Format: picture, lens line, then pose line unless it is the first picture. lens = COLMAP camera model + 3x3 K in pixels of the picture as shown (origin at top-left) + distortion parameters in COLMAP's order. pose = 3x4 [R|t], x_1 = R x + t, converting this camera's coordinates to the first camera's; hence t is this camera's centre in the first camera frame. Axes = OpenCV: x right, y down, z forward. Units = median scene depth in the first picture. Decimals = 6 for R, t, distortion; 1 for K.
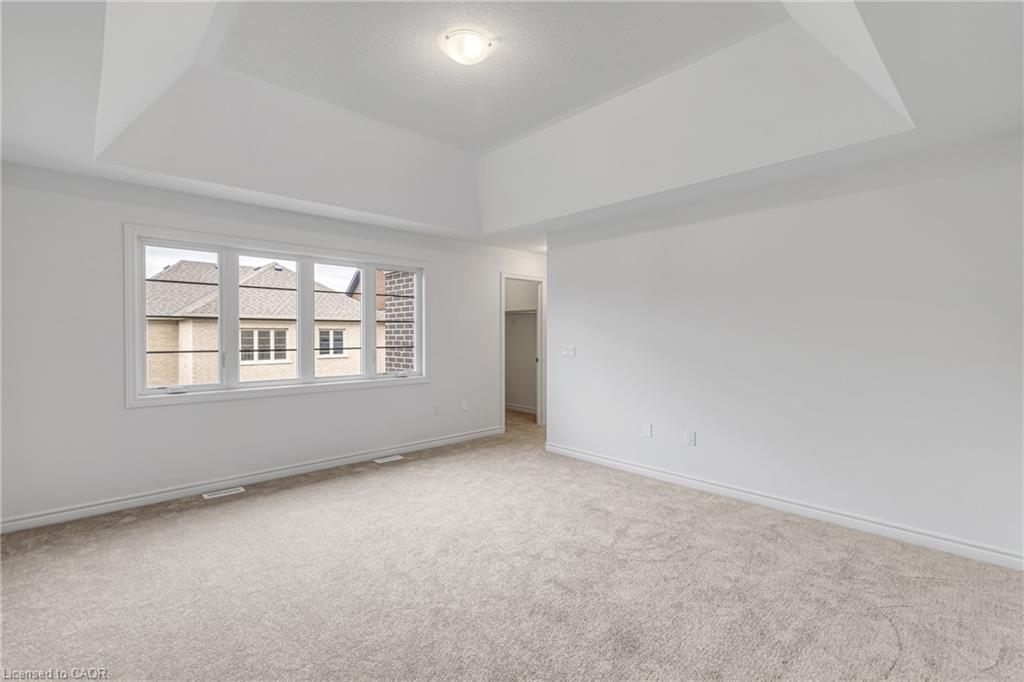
lens RADIAL K [[467.0, 0, 503.6], [0, 467.0, 339.4], [0, 0, 1]] dist [0.013754, 0.001137]
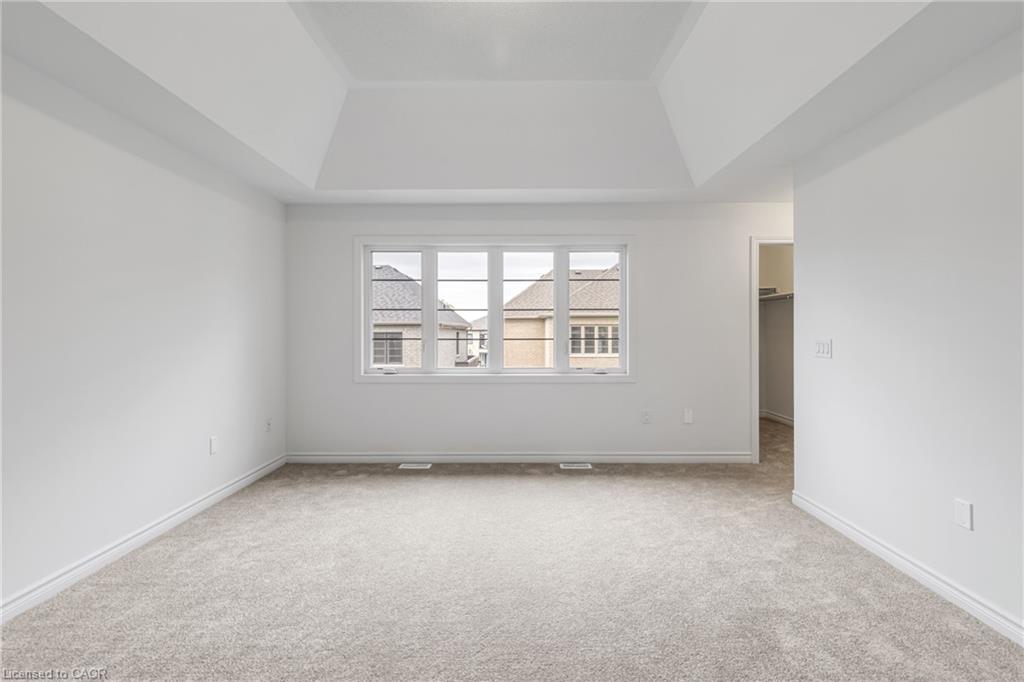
lens RADIAL K [[467.0, 0, 514.2], [0, 467.0, 331.8], [0, 0, 1]] dist [0.013754, 0.001137]
pose [[0.726977, 0.005455, -0.686640, 0.280425], [-0.006015, 0.999981, 0.001577, 0.002937], [0.686636, 0.002983, 0.726995, 0.289647]]
